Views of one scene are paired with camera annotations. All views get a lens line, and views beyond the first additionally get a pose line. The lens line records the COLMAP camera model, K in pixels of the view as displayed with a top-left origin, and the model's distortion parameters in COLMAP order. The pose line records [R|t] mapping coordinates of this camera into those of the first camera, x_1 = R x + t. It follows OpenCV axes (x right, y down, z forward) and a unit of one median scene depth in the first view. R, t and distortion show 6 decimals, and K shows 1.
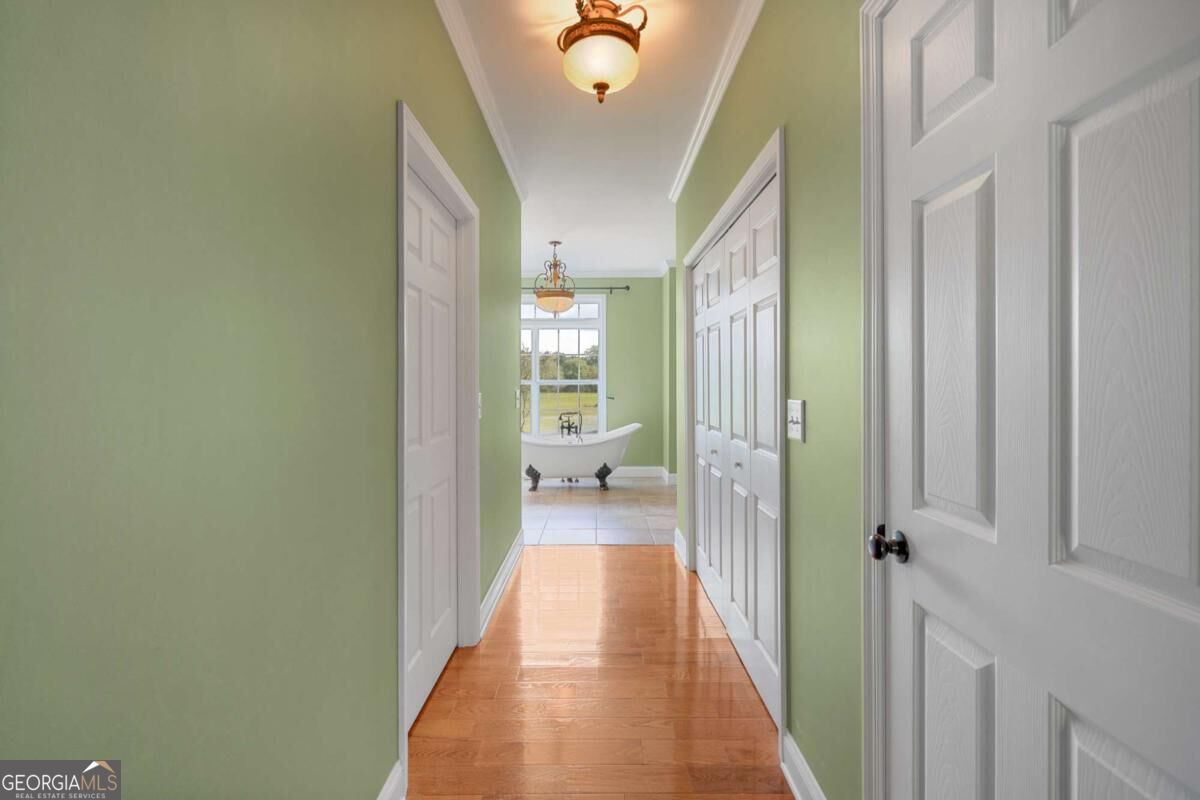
lens RADIAL K [[550.7, 0, 598.5], [0, 550.7, 387.1], [0, 0, 1]] dist [0.000439, 0.000012]
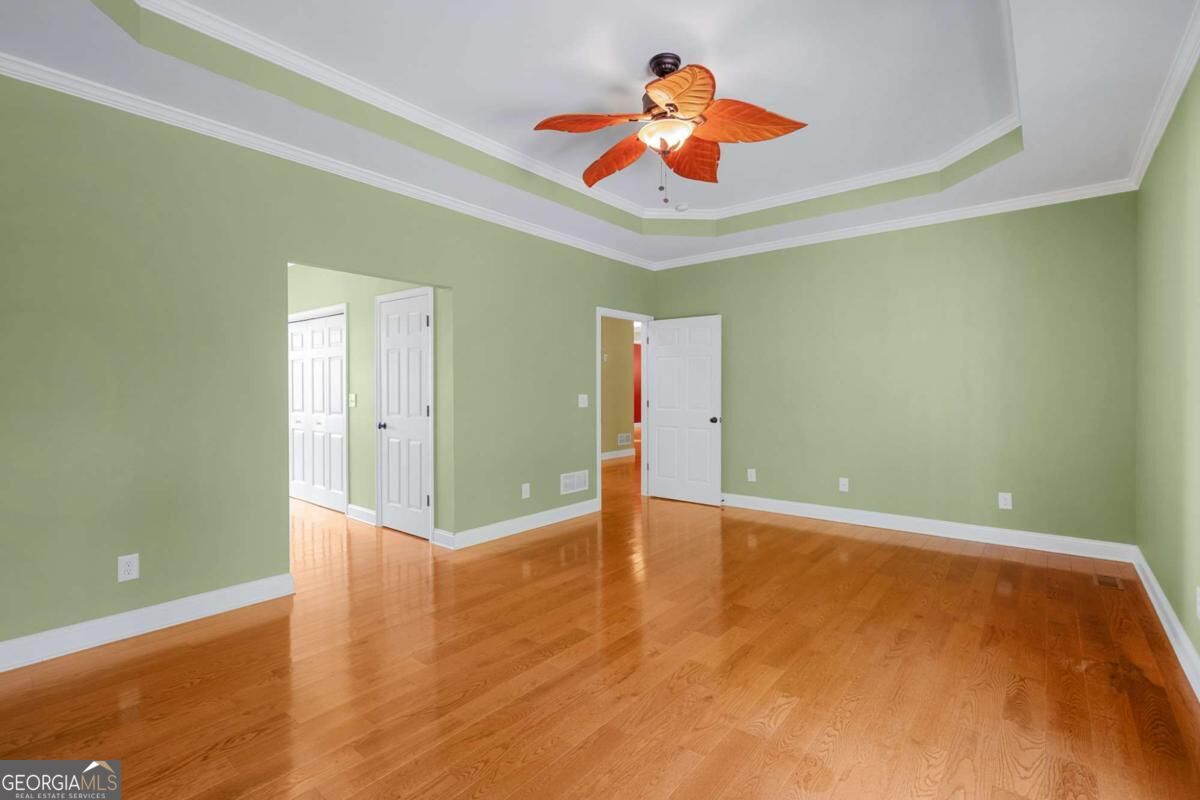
lens RADIAL K [[550.7, 0, 598.5], [0, 550.7, 387.1], [0, 0, 1]] dist [0.000439, 0.000012]
pose [[0.635777, 0.000902, 0.771873, -1.196392], [0.004620, 0.999977, -0.004974, 0.005486], [-0.771859, 0.006728, 0.635758, -2.121590]]
